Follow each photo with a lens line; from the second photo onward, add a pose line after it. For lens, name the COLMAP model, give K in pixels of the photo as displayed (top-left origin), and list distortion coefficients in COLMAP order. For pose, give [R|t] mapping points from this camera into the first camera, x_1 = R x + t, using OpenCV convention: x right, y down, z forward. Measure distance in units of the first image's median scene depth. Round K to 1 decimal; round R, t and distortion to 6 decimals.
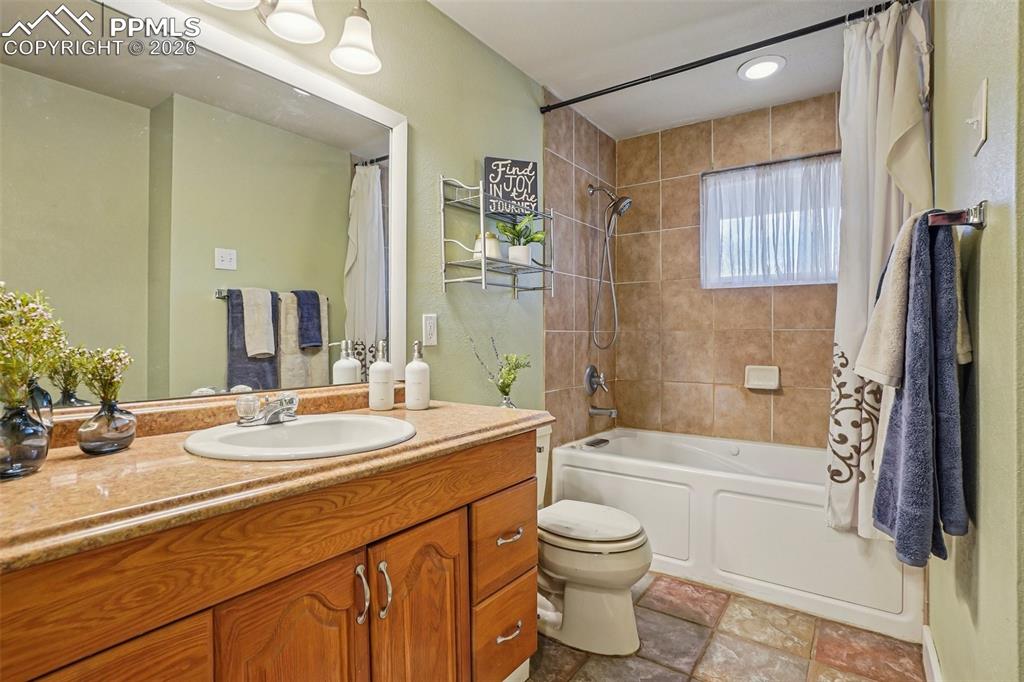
lens RADIAL K [[507.4, 0, 510.4], [0, 507.4, 339.0], [0, 0, 1]] dist [-0.040008, 0.018009]
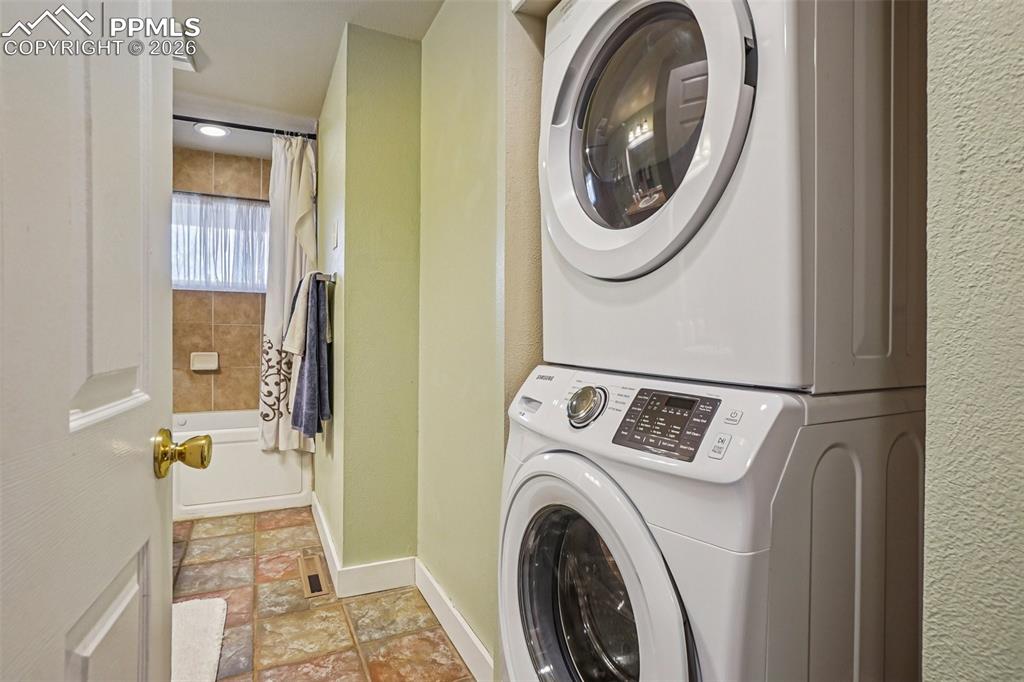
lens RADIAL K [[507.4, 0, 511.9], [0, 507.4, 336.3], [0, 0, 1]] dist [-0.040008, 0.018009]
pose [[0.469200, -0.001873, 0.883090, -0.393563], [-0.005799, 0.999970, 0.005202, 0.001717], [-0.883073, -0.007561, 0.469175, -0.441381]]
